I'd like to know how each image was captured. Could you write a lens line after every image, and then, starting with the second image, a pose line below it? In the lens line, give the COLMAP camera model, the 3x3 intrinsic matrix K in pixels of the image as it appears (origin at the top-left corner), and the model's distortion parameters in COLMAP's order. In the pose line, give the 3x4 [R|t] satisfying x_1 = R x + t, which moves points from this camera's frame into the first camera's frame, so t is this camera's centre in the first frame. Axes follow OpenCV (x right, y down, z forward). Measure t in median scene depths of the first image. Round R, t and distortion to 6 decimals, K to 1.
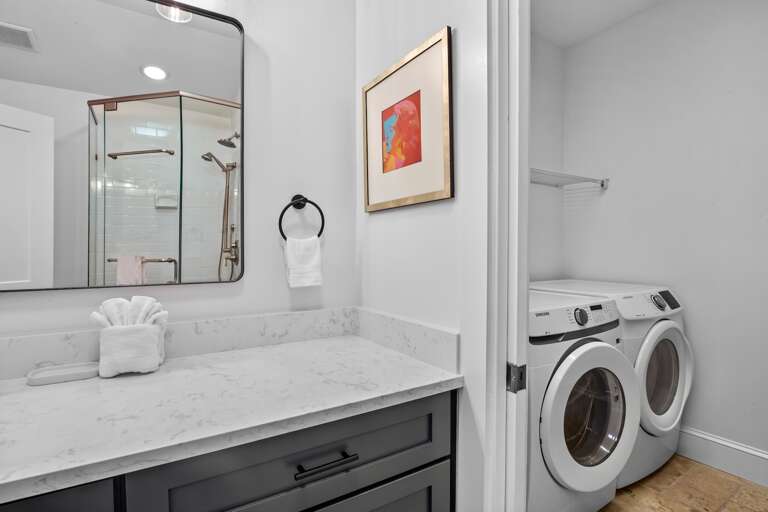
lens RADIAL K [[381.4, 0, 400.8], [0, 381.4, 251.5], [0, 0, 1]] dist [-0.011598, -0.001755]
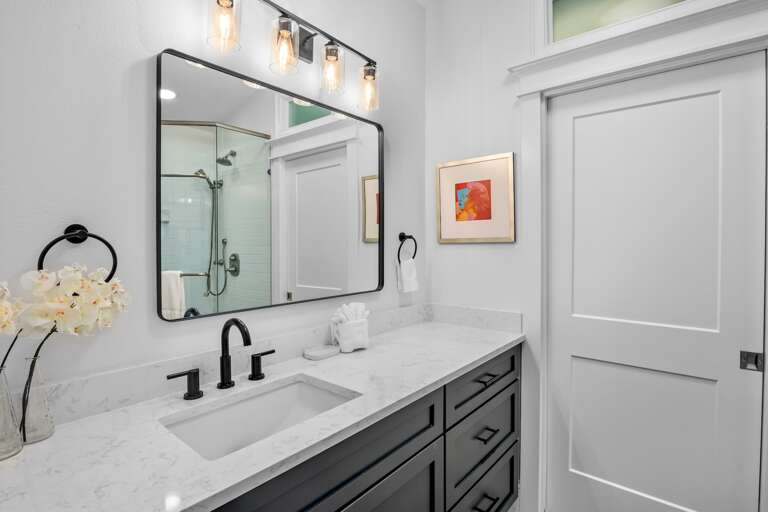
lens RADIAL K [[381.4, 0, 380.7], [0, 381.4, 242.0], [0, 0, 1]] dist [-0.011598, -0.001755]
pose [[0.953770, -0.004802, 0.300499, -0.898140], [0.008413, 0.999907, -0.010725, -0.104101], [-0.300419, 0.012758, 0.953722, -0.507117]]
